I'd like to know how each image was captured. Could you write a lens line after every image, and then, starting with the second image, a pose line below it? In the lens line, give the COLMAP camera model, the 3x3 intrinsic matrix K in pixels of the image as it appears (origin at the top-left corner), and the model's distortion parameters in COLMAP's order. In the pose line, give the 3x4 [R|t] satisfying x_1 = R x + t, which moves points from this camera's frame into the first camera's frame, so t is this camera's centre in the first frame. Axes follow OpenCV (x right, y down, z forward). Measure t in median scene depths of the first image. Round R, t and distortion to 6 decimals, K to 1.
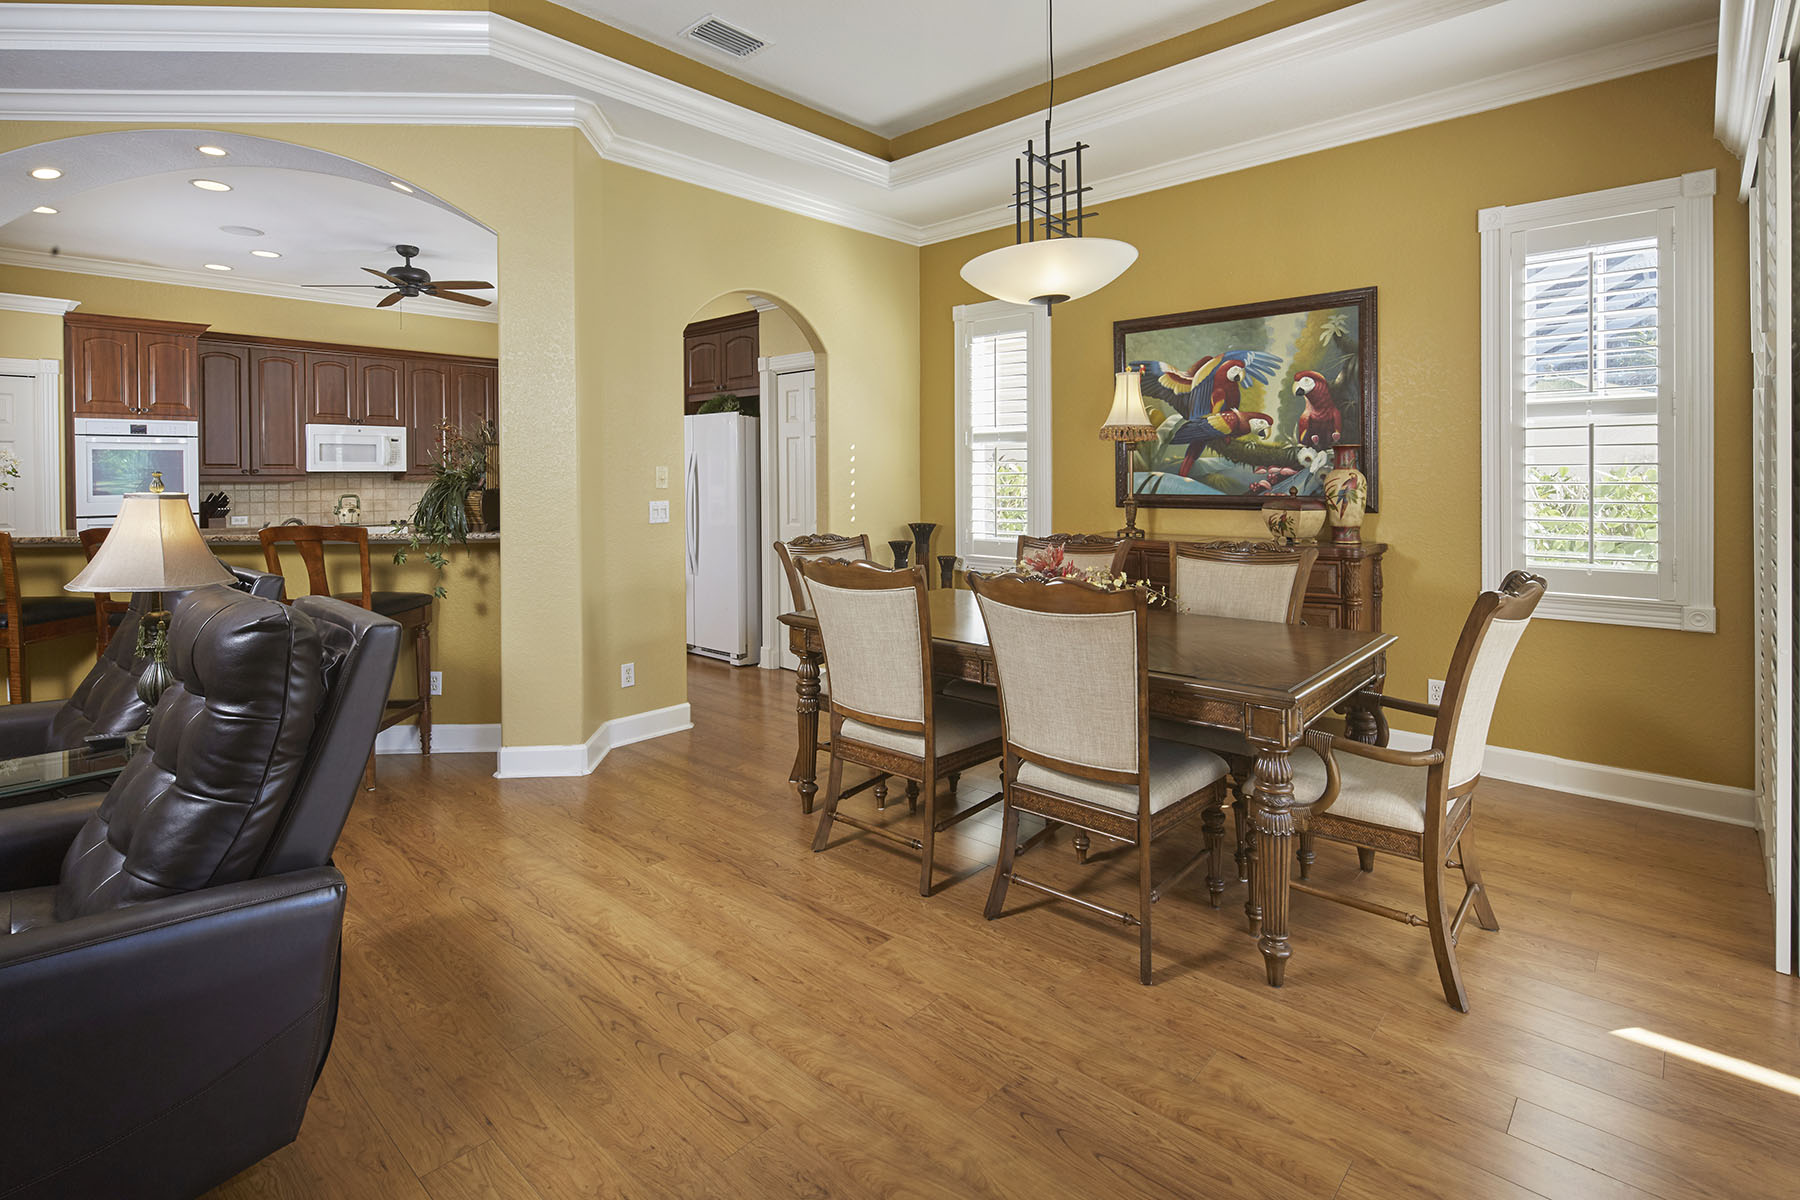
lens RADIAL K [[870.9, 0, 830.8], [0, 870.9, 472.1], [0, 0, 1]] dist [-0.010254, 0.000854]
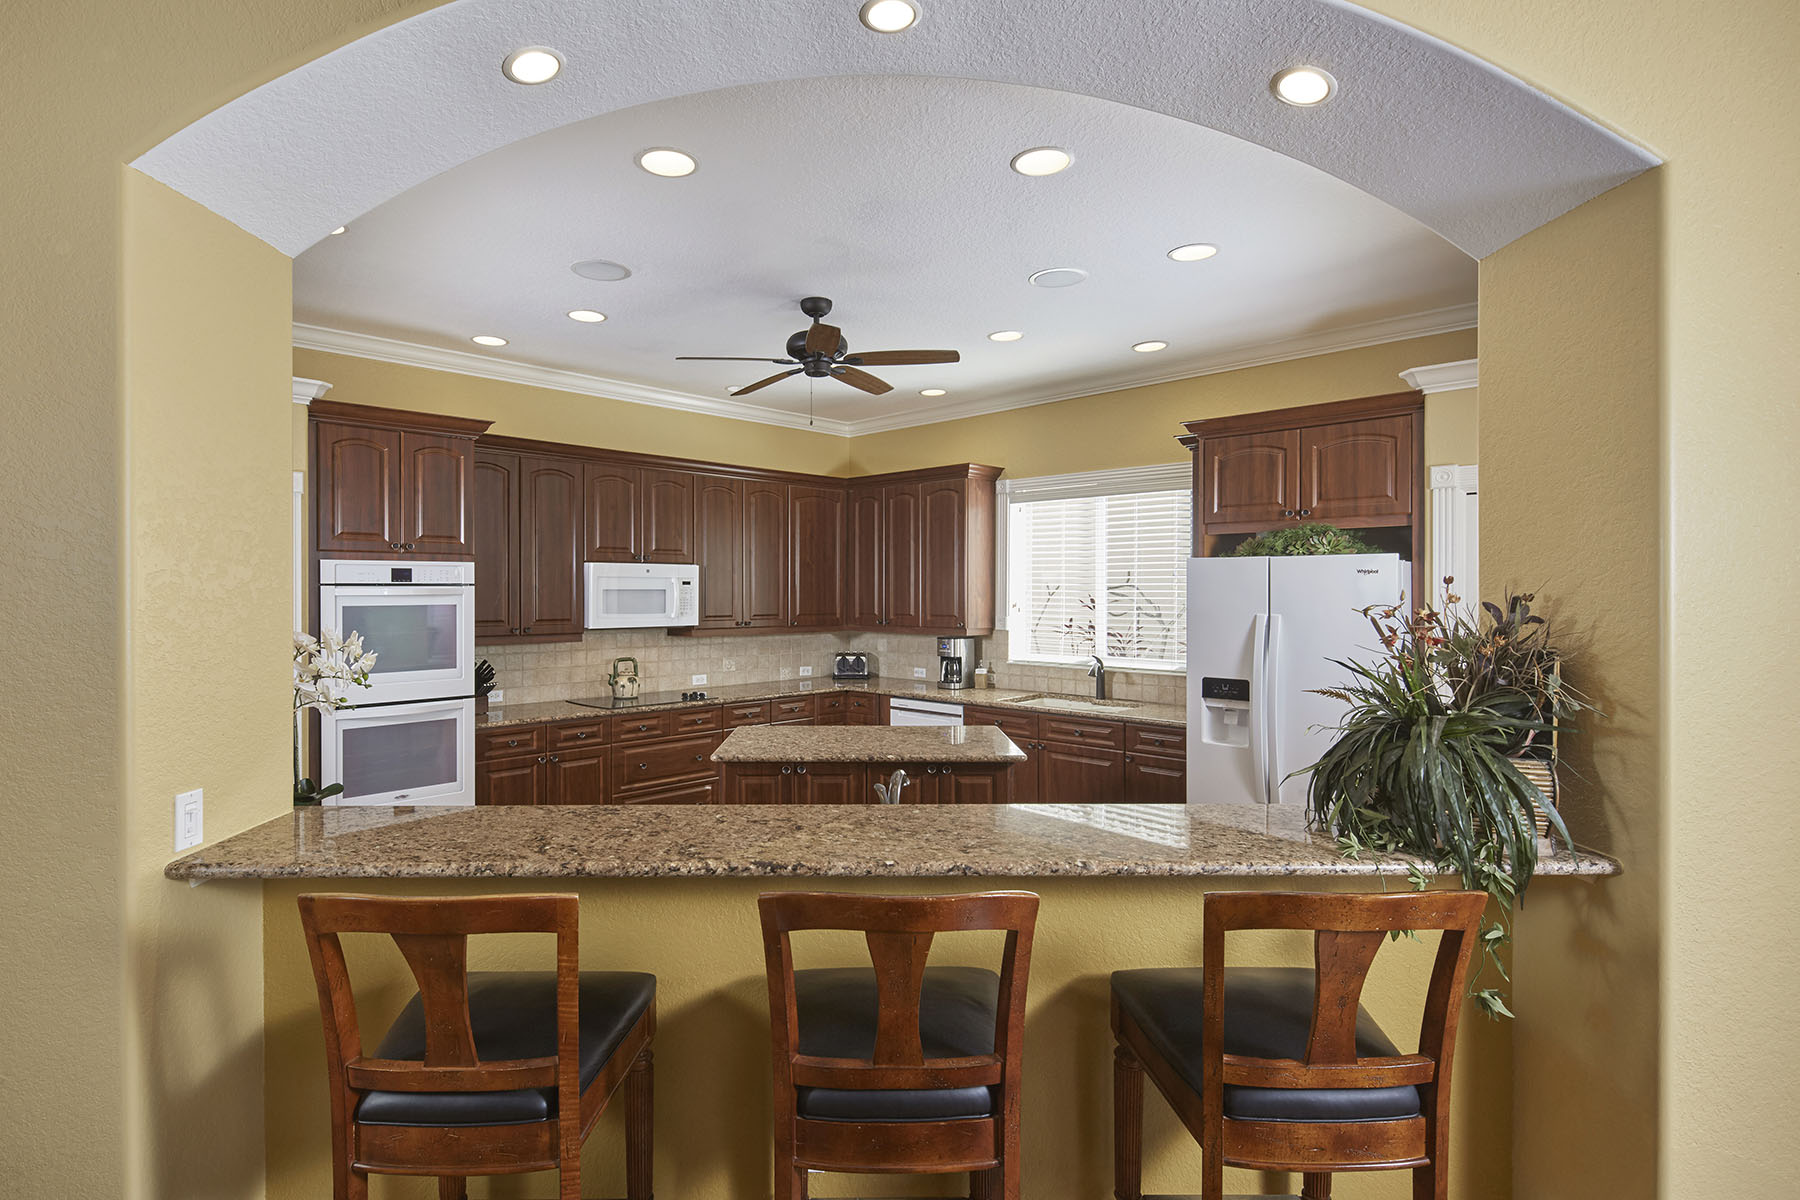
lens RADIAL K [[870.9, 0, 828.2], [0, 870.9, 622.3], [0, 0, 1]] dist [-0.010254, 0.000854]
pose [[0.999472, 0.004177, -0.032213, -0.441309], [-0.003074, 0.999410, 0.034212, -0.036606], [0.032337, -0.034095, 0.998895, 0.324137]]
